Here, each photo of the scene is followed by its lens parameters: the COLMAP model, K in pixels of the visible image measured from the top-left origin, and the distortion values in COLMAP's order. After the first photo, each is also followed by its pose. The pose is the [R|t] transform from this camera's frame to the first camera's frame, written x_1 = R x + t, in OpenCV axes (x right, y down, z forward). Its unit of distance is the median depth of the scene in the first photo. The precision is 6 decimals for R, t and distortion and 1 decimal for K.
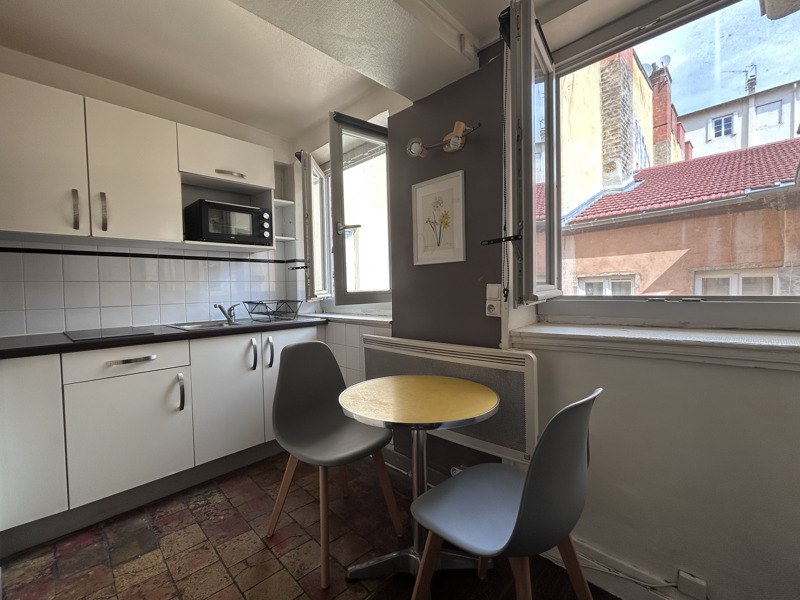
lens RADIAL K [[348.6, 0, 401.8], [0, 348.6, 298.0], [0, 0, 1]] dist [-0.003128, -0.000446]
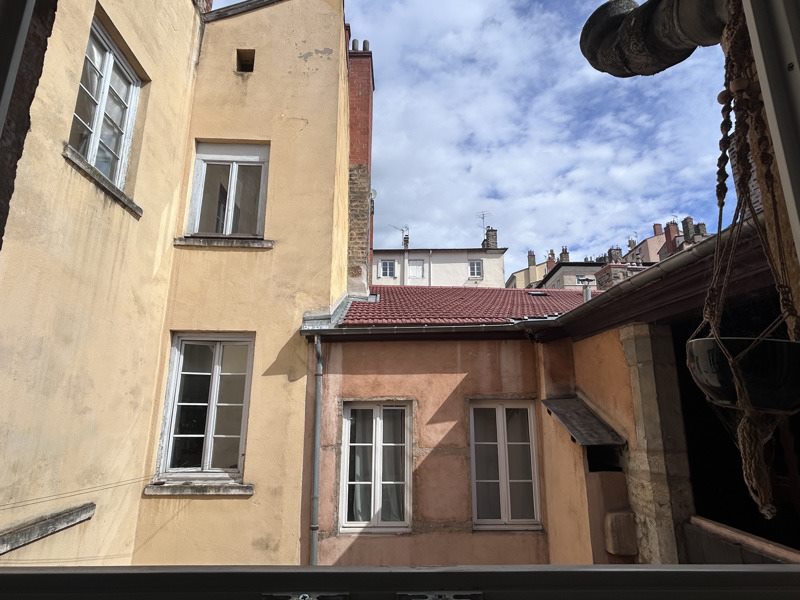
lens RADIAL K [[429.6, 0, 397.6], [0, 429.6, 301.2], [0, 0, 1]] dist [0.000633, 0.000007]
pose [[0.693752, 0.195381, 0.693206, -0.056612], [0.002568, 0.961823, -0.273661, -0.011858], [-0.720210, 0.191633, 0.666765, 0.226327]]
